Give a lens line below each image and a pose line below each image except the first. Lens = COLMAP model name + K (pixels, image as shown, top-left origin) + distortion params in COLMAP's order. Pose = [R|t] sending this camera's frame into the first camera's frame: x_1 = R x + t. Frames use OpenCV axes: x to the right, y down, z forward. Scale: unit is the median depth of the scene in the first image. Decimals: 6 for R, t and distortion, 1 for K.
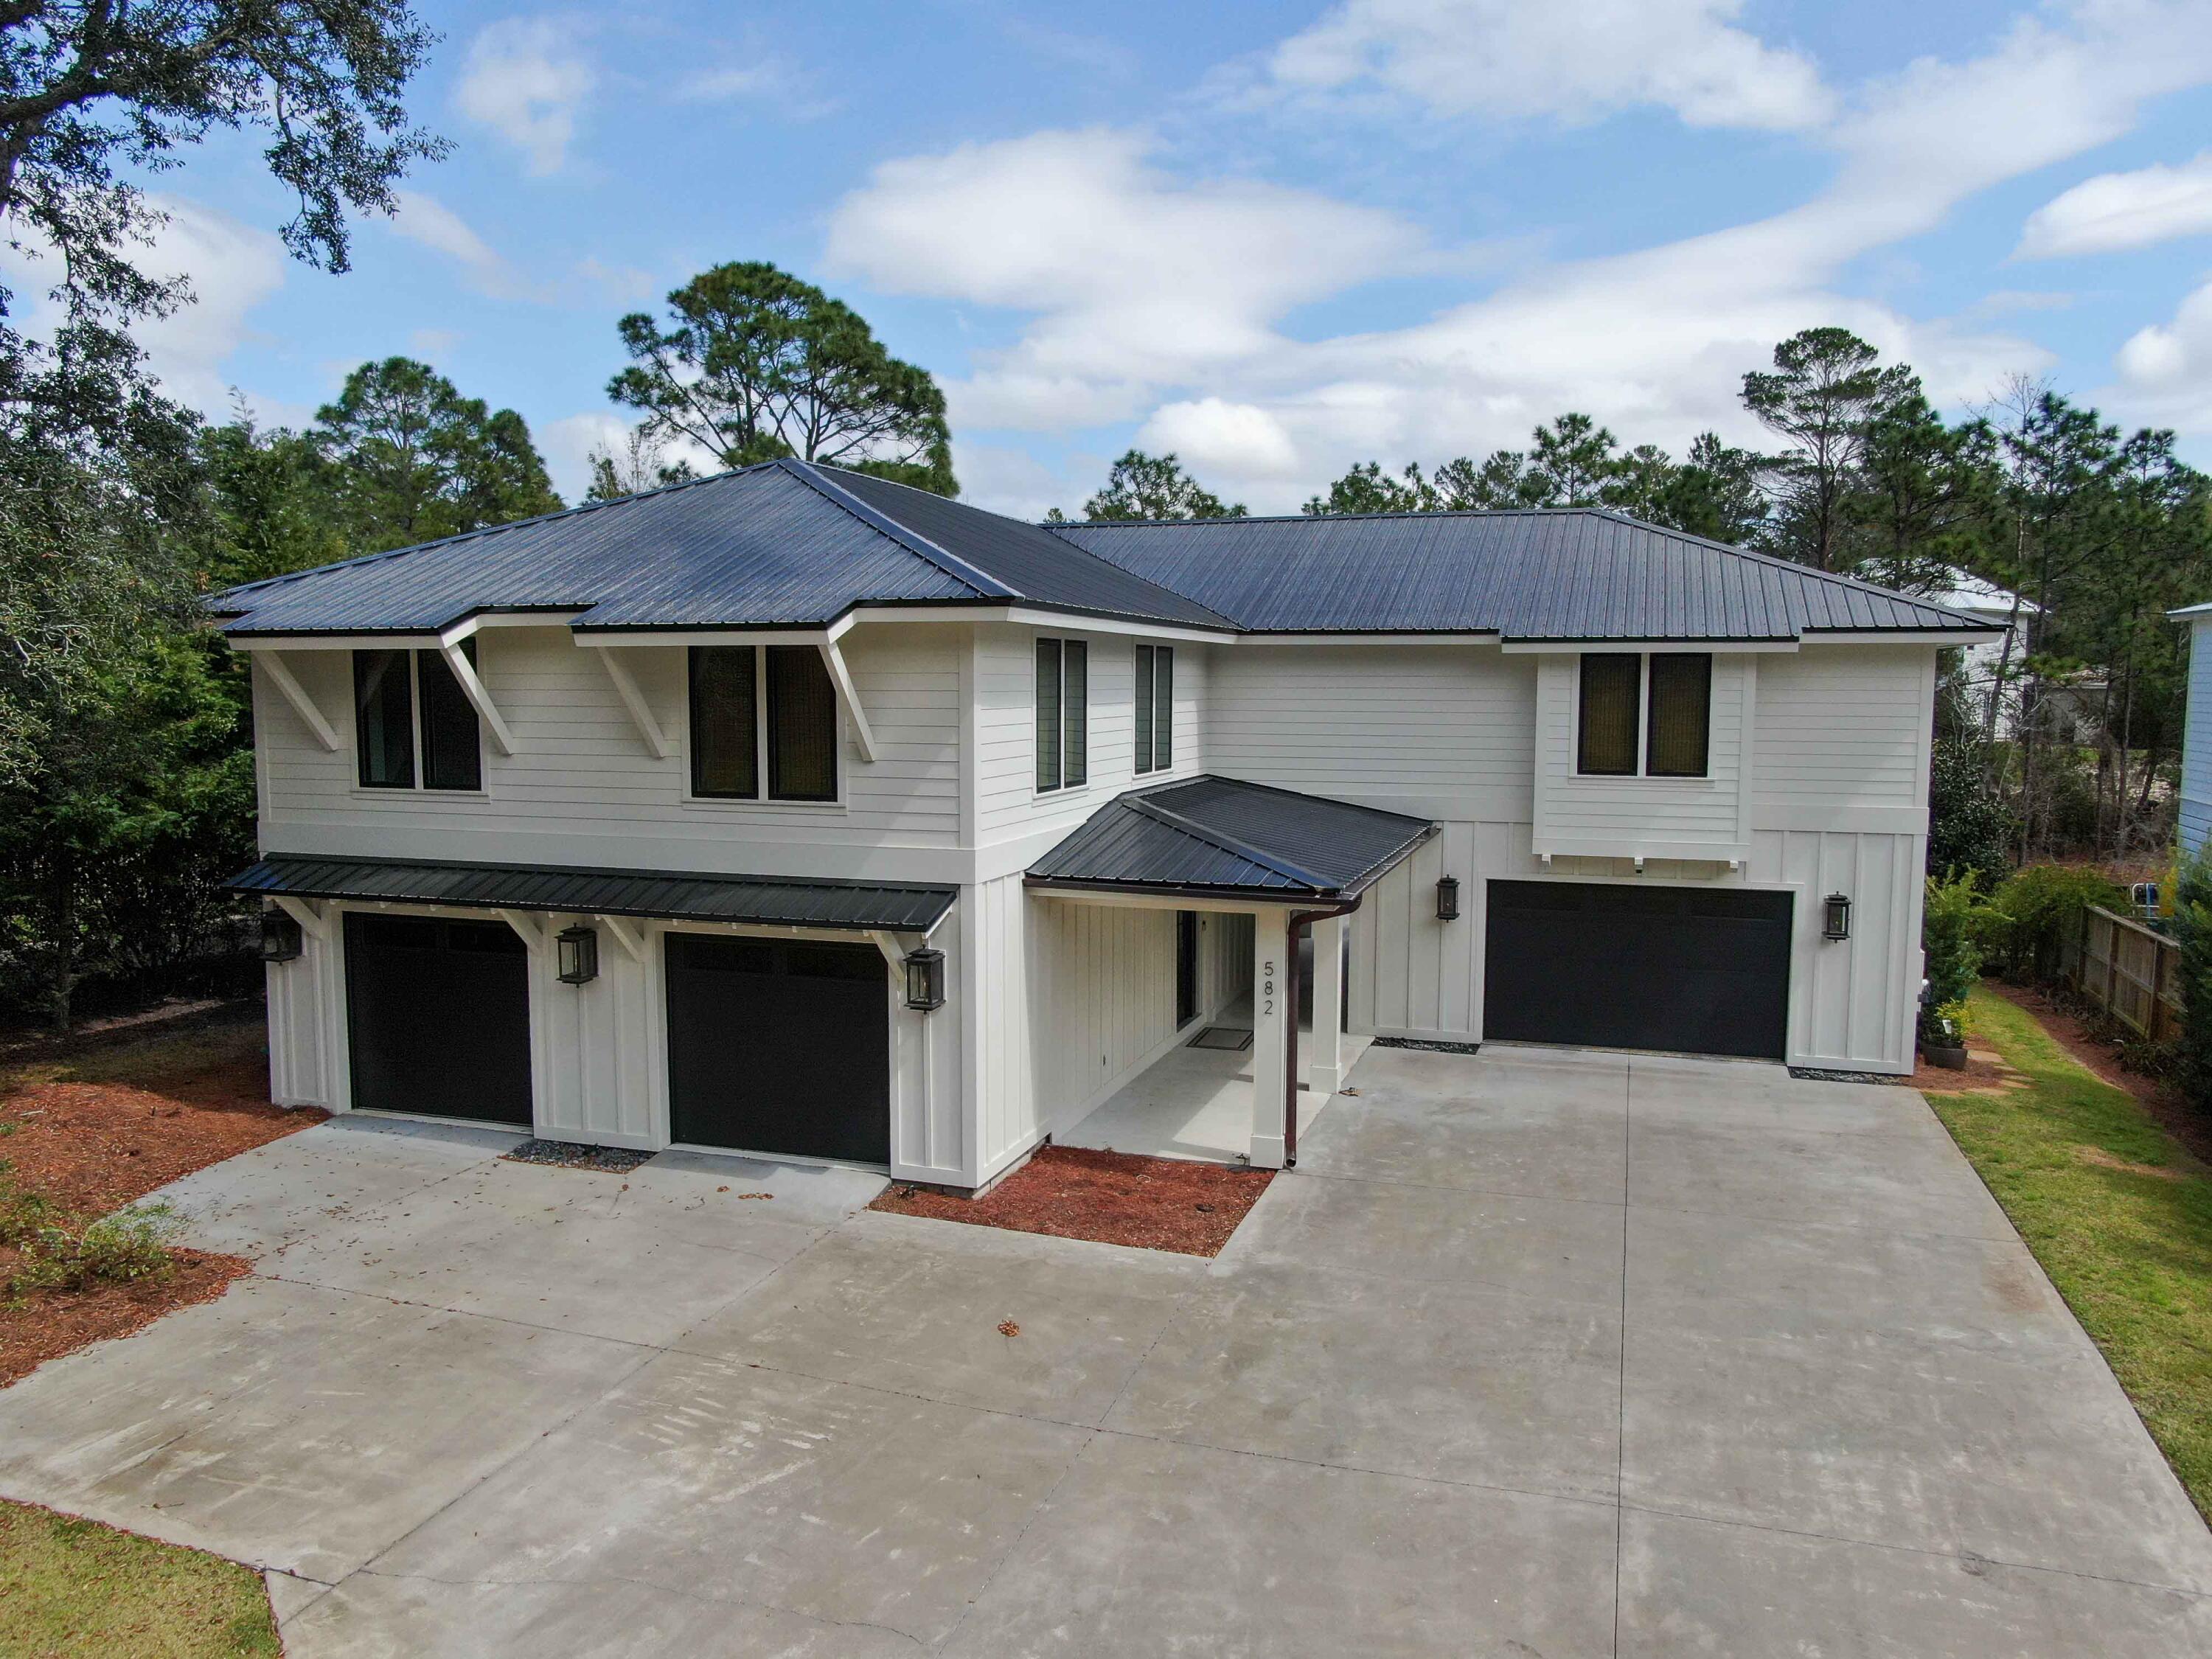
lens RADIAL K [[1596.0, 0, 1106.0], [0, 1596.0, 829.5], [0, 0, 1]] dist [-0.015586, 0.002871]
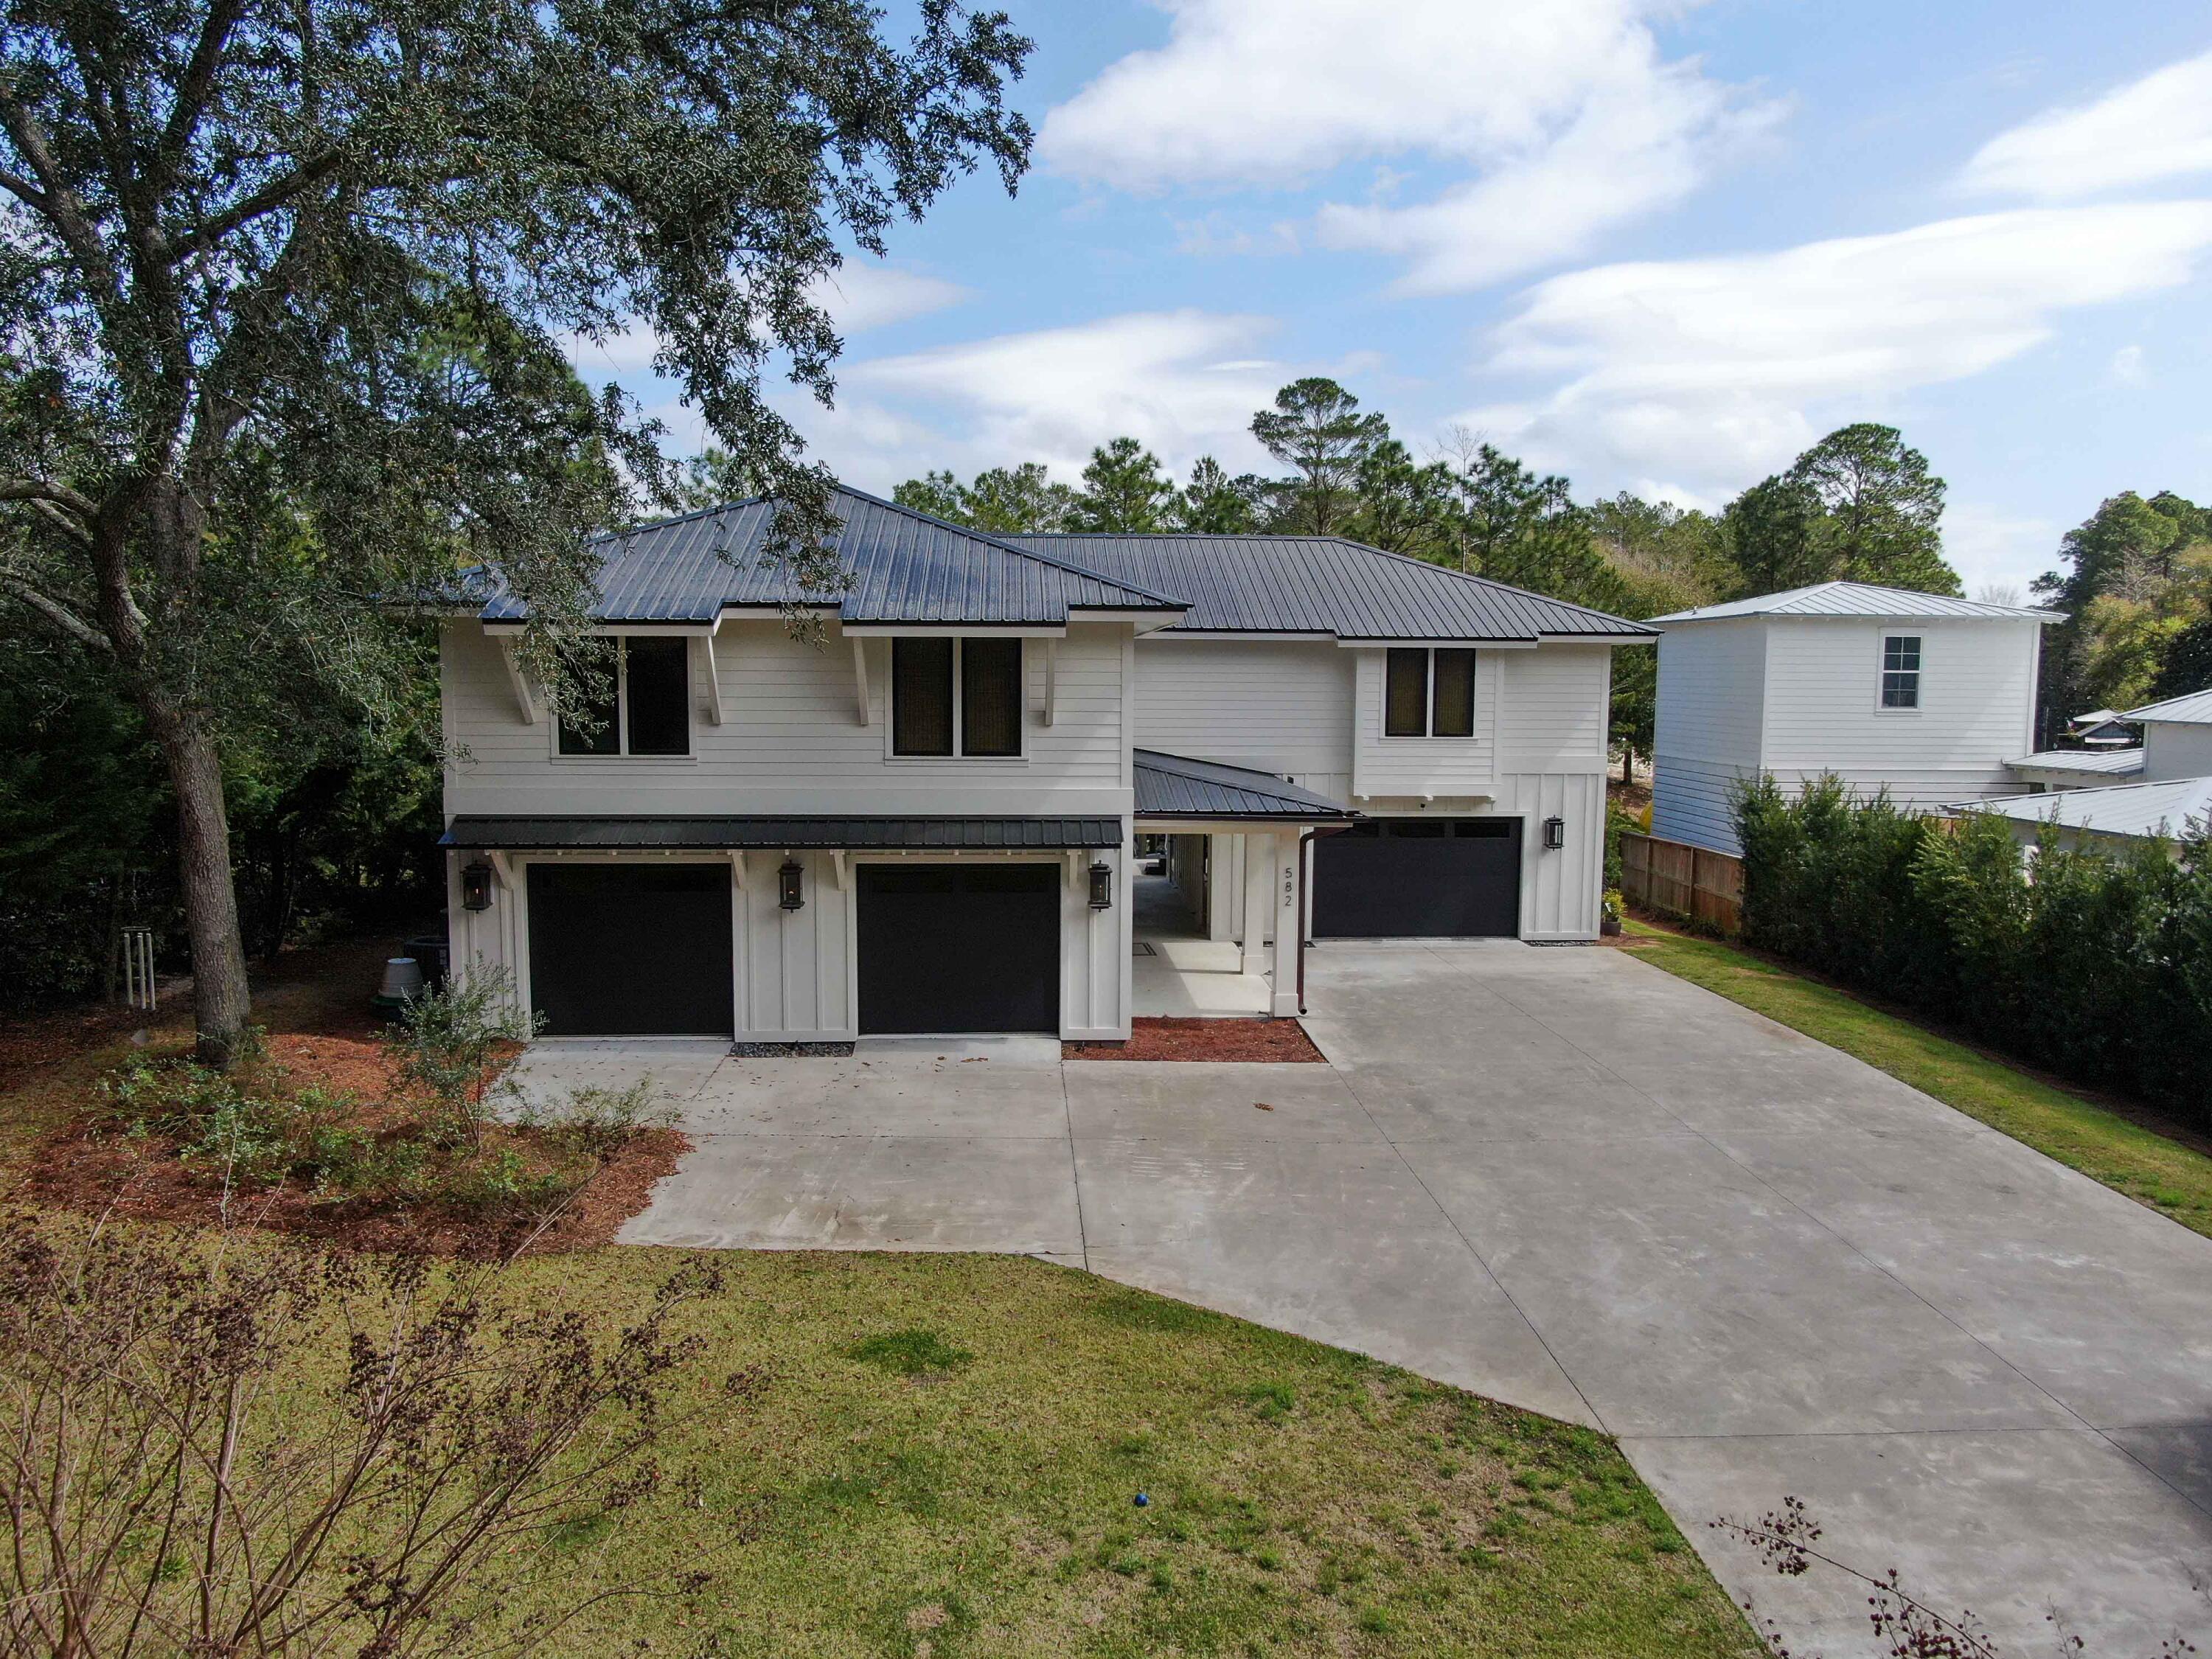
lens RADIAL K [[1596.0, 0, 1106.0], [0, 1596.0, 829.5], [0, 0, 1]] dist [-0.015586, 0.002871]
pose [[0.928905, -0.033067, 0.368839, -0.450300], [0.030866, 0.999453, 0.011868, 0.022465], [-0.369029, 0.000361, 0.929418, -0.191692]]
